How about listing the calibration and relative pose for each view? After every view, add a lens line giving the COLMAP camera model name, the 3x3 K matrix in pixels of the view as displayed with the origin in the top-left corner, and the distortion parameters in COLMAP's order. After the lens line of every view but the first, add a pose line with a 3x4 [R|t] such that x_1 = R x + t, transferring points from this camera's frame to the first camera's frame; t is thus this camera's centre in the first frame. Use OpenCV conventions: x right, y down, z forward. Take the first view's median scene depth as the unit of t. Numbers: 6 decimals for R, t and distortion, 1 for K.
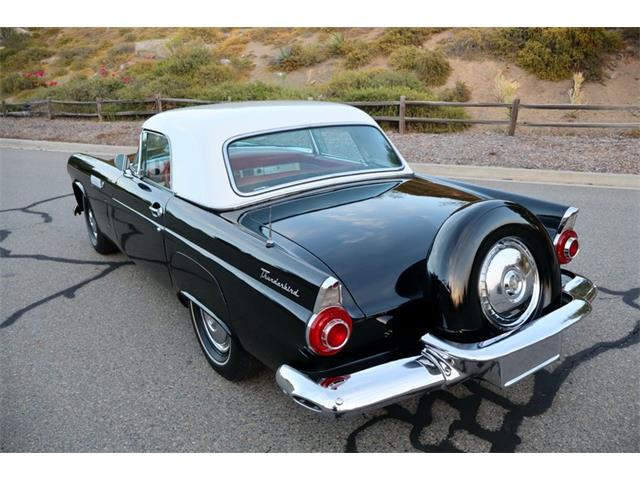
lens RADIAL K [[526.3, 0, 320.0], [0, 526.3, 240.0], [0, 0, 1]] dist [-0.012295, -0.004576]
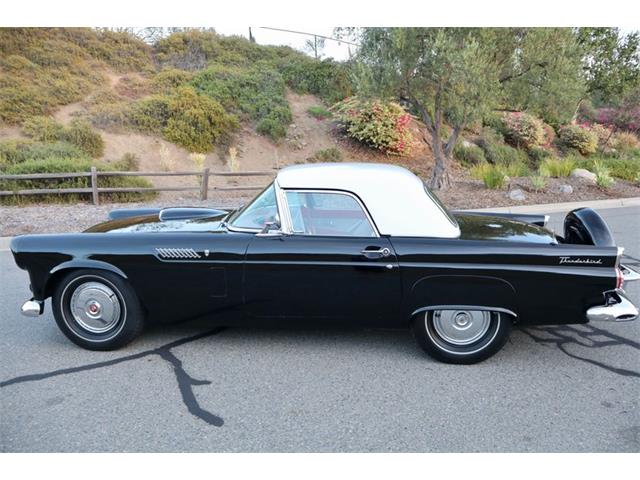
lens RADIAL K [[534.4, 0, 275.3], [0, 534.4, 271.9], [0, 0, 1]] dist [-0.002182, -0.003207]
pose [[0.648352, -0.152521, 0.745907, -1.561010], [0.212949, 0.976953, 0.014666, -0.093731], [-0.730953, 0.149332, 0.665889, 0.442086]]
